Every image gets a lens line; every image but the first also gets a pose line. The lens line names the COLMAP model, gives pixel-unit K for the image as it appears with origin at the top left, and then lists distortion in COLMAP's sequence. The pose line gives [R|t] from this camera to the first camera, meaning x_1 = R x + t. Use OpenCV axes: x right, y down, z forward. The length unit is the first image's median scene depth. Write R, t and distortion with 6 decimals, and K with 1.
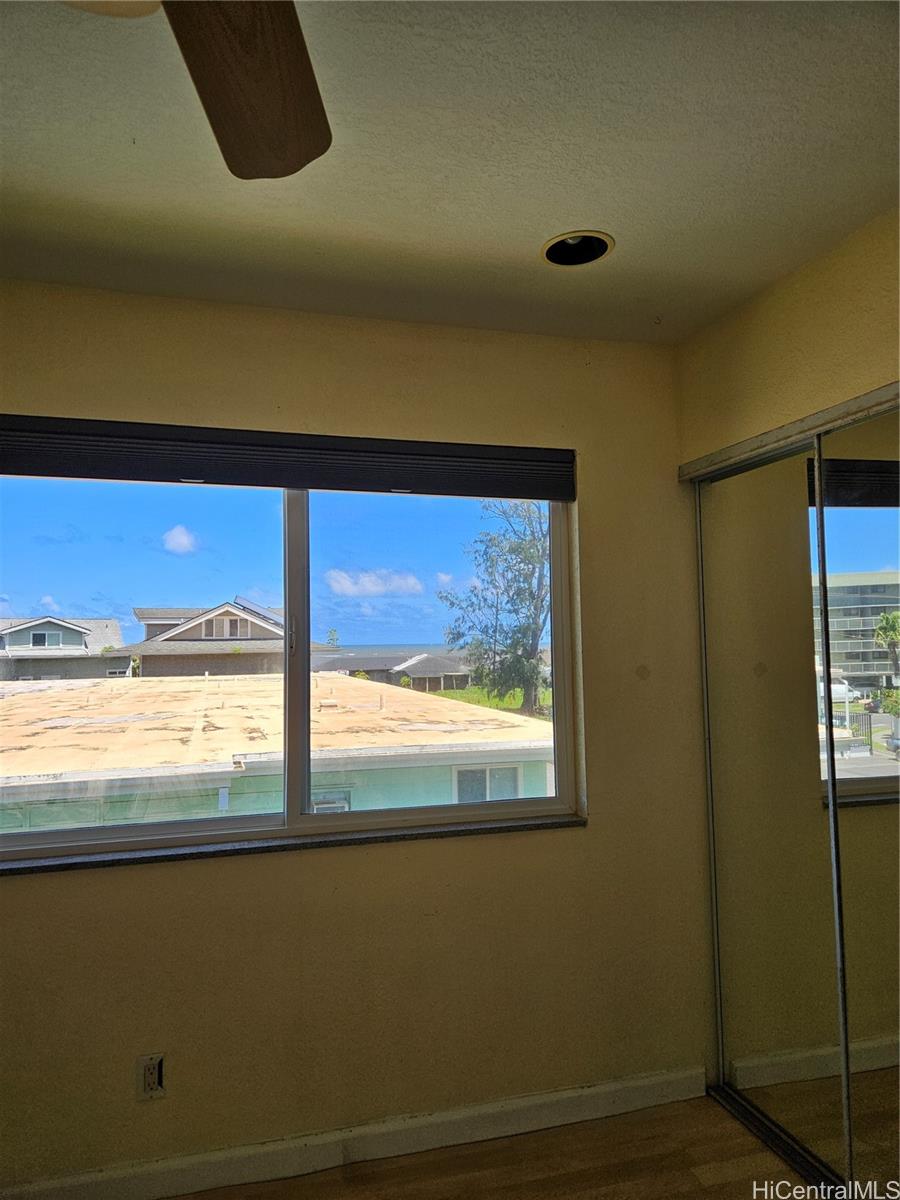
lens RADIAL K [[782.5, 0, 450.0], [0, 782.5, 600.0], [0, 0, 1]] dist [0.069136, -0.059416]
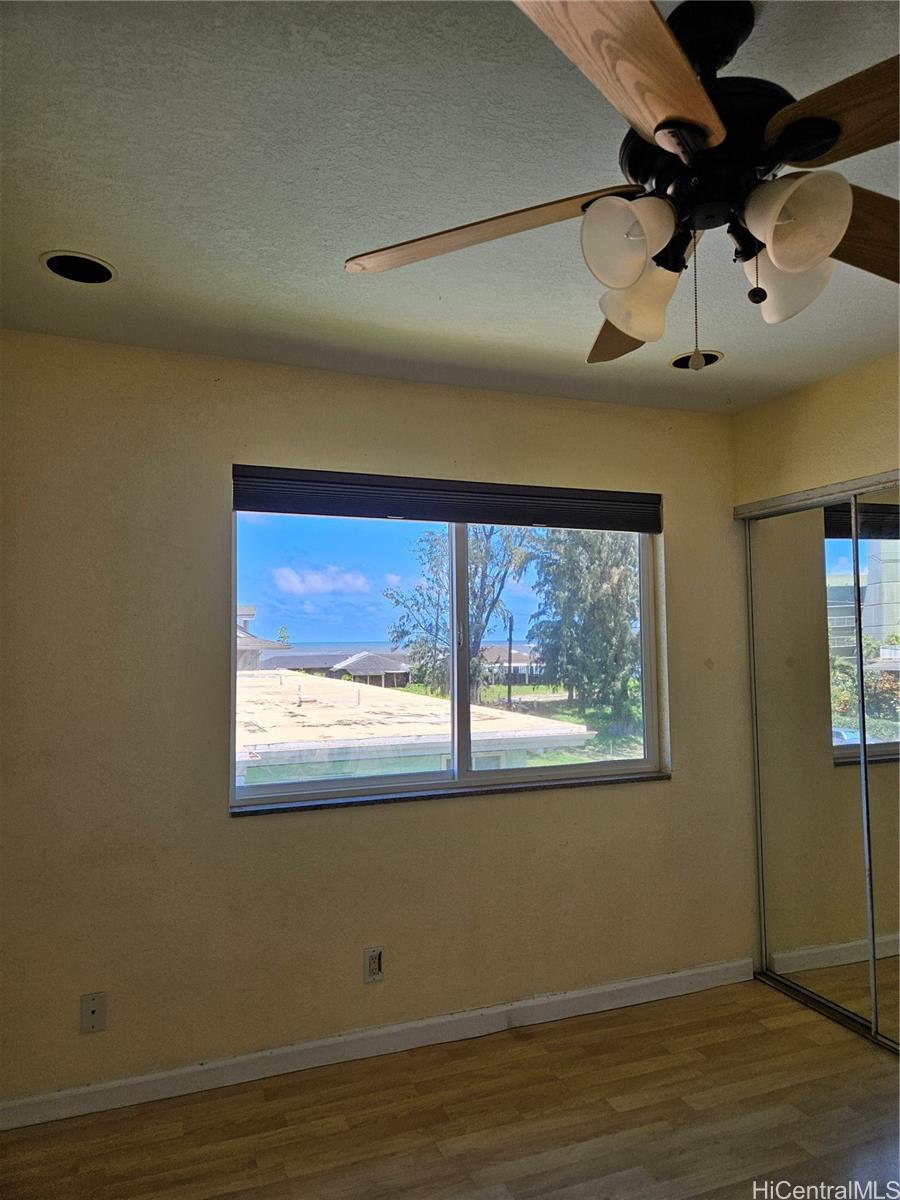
lens RADIAL K [[806.2, 0, 442.5], [0, 806.2, 603.8], [0, 0, 1]] dist [0.087985, -0.081195]
pose [[0.994588, 0.008169, 0.103573, -0.342387], [-0.009051, 0.999927, 0.008048, -0.016014], [-0.103500, -0.008942, 0.994589, -0.311288]]
